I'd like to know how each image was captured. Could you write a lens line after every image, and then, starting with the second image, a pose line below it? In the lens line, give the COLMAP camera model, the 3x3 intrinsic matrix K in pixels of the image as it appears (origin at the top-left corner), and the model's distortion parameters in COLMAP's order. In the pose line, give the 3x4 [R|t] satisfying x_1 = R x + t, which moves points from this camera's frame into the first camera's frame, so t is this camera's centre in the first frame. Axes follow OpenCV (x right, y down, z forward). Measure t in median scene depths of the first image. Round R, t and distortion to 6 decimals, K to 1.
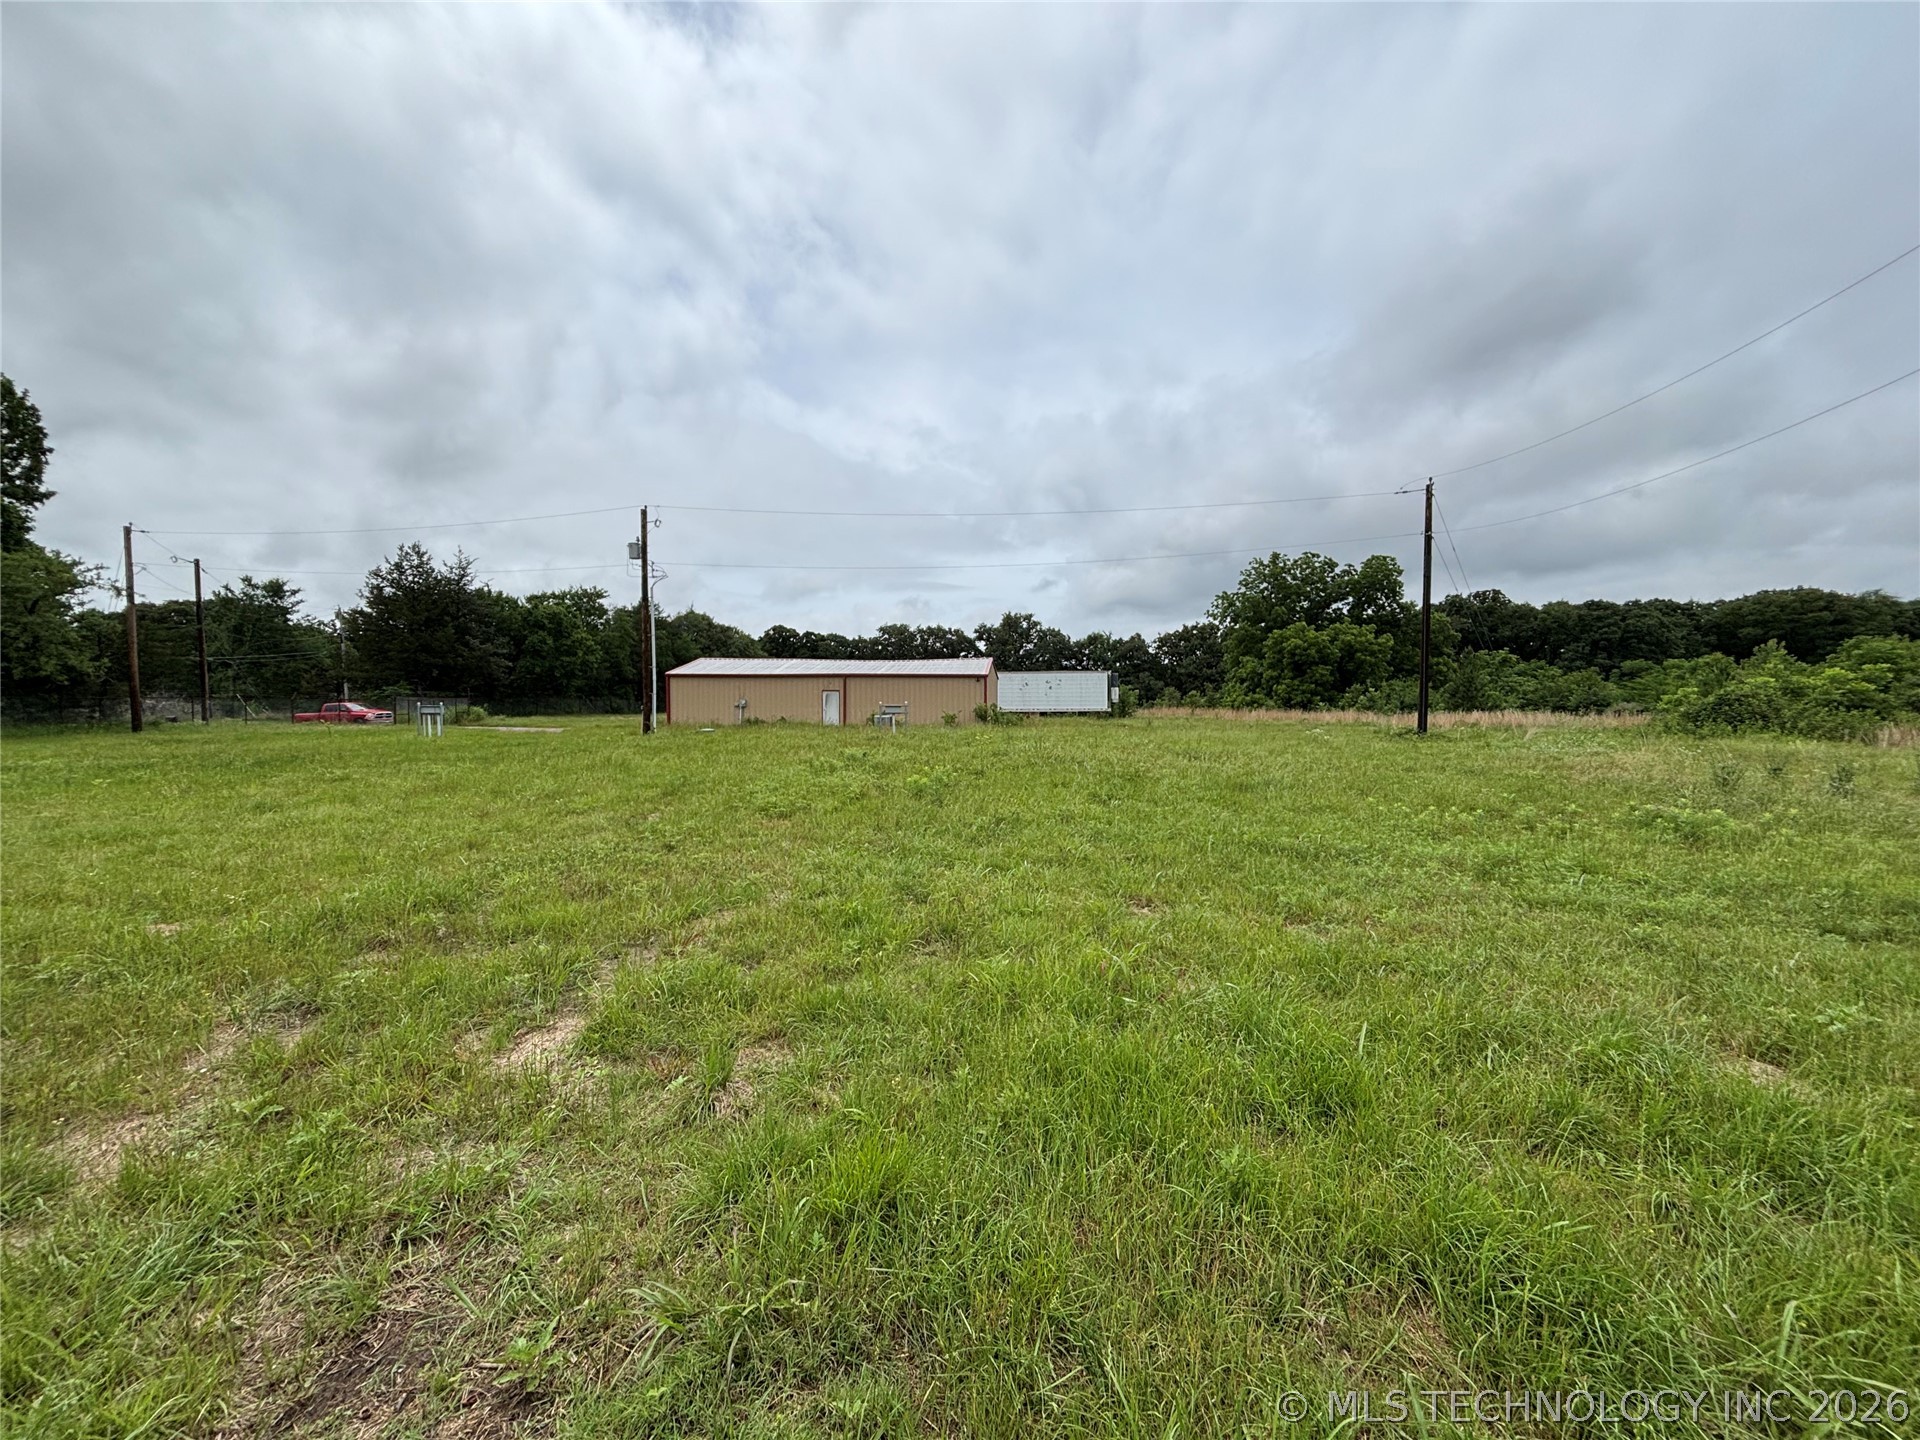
lens RADIAL K [[773.6, 0, 960.2], [0, 773.6, 715.0], [0, 0, 1]] dist [0.001611, 0.000165]
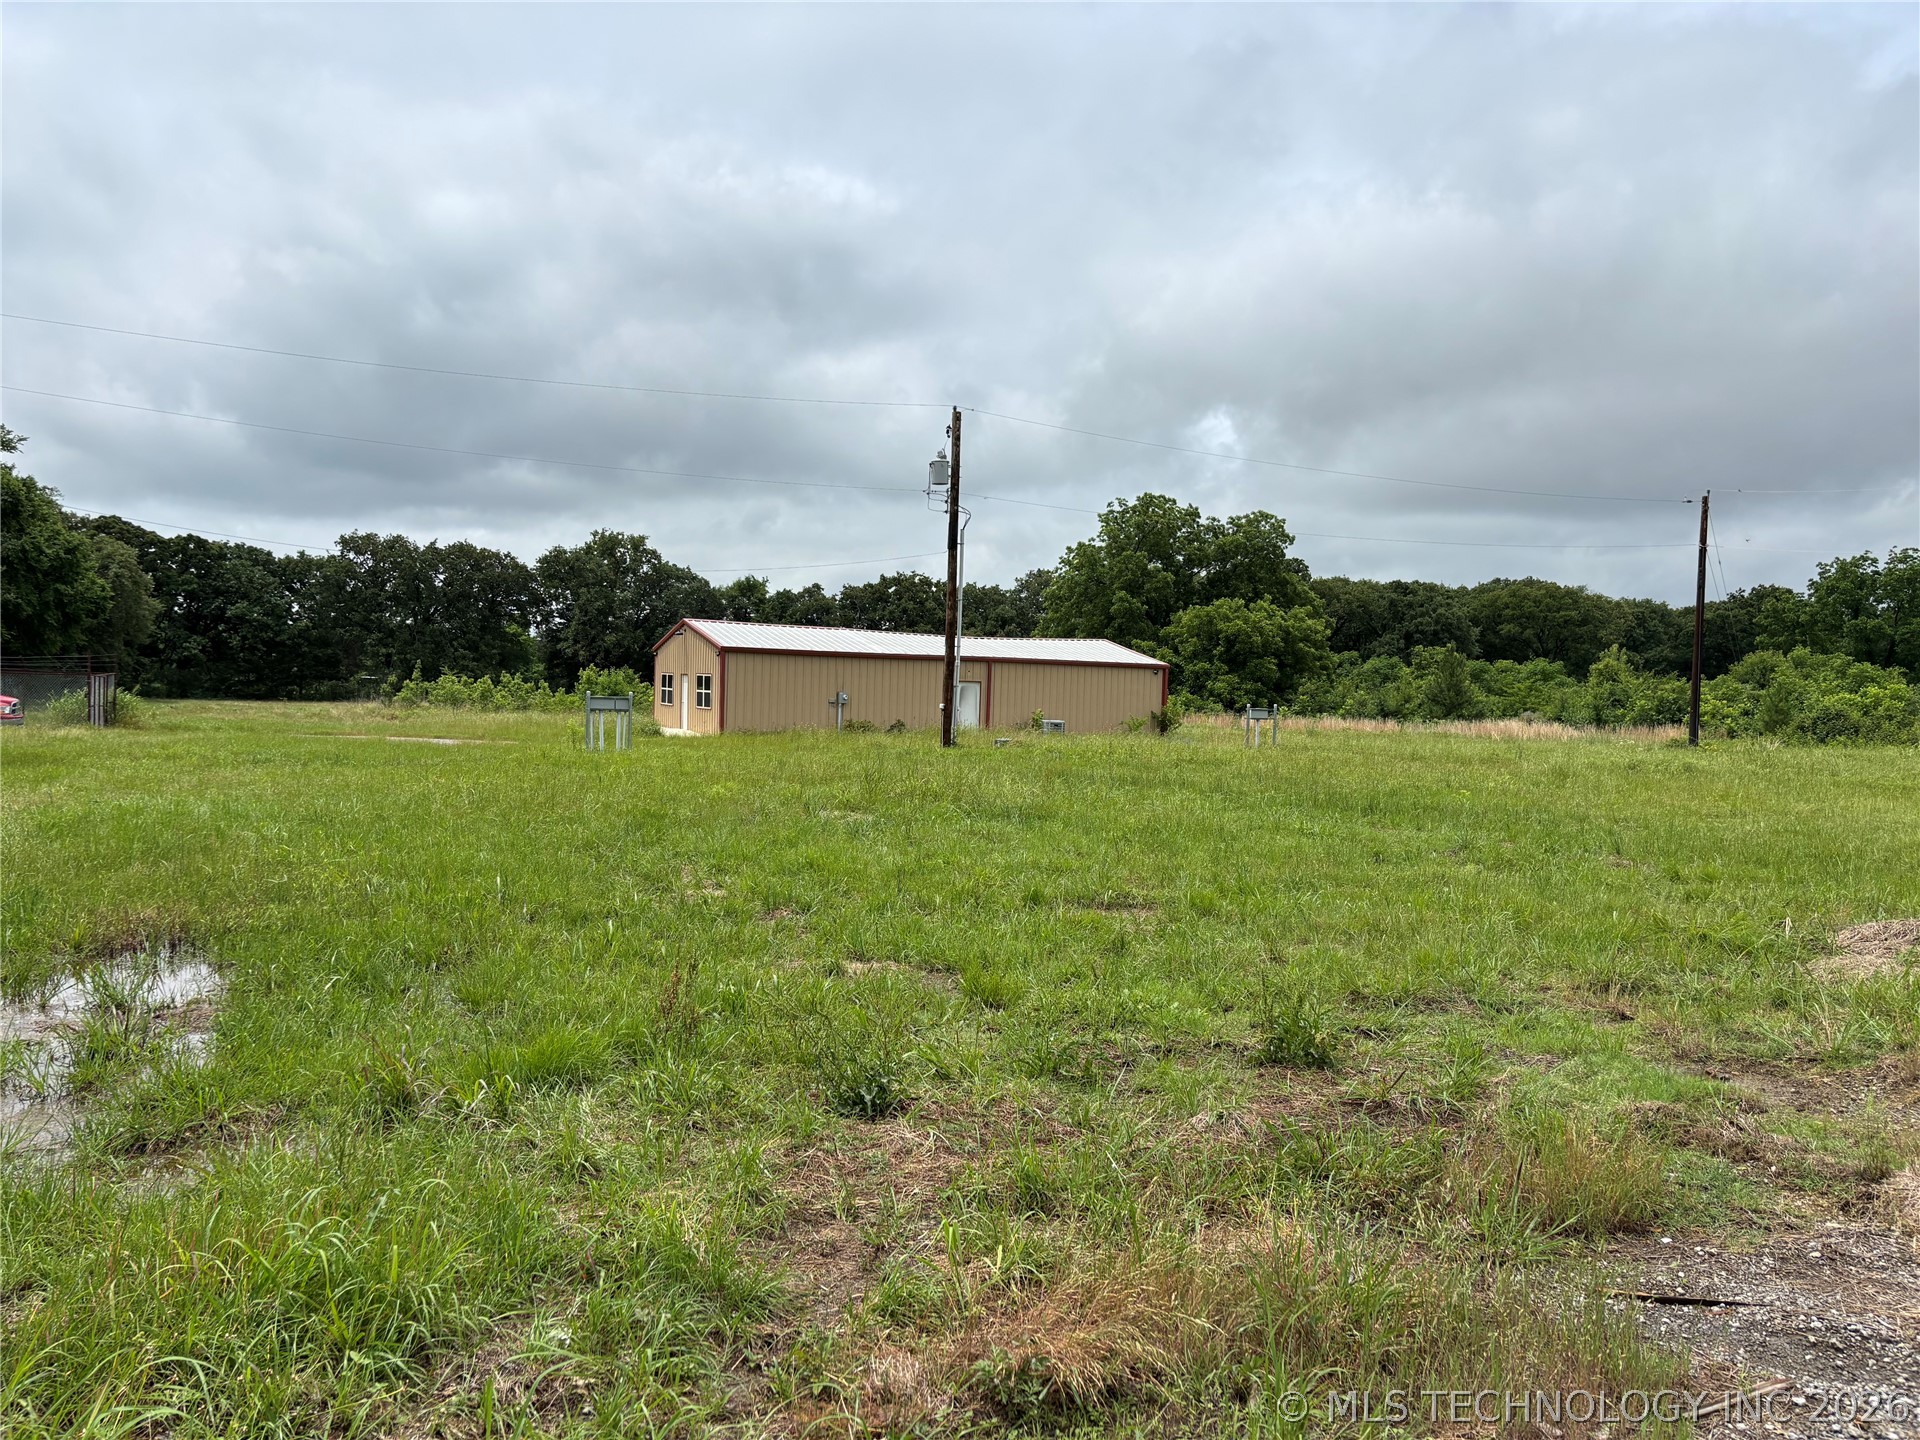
lens RADIAL K [[1439.6, 0, 958.8], [0, 1439.6, 722.7], [0, 0, 1]] dist [0.003120, -0.000067]
pose [[0.843533, 0.009031, 0.537001, -0.632522], [-0.012257, 0.999922, 0.002439, 0.000289], [-0.536937, -0.008639, 0.843578, -0.027362]]
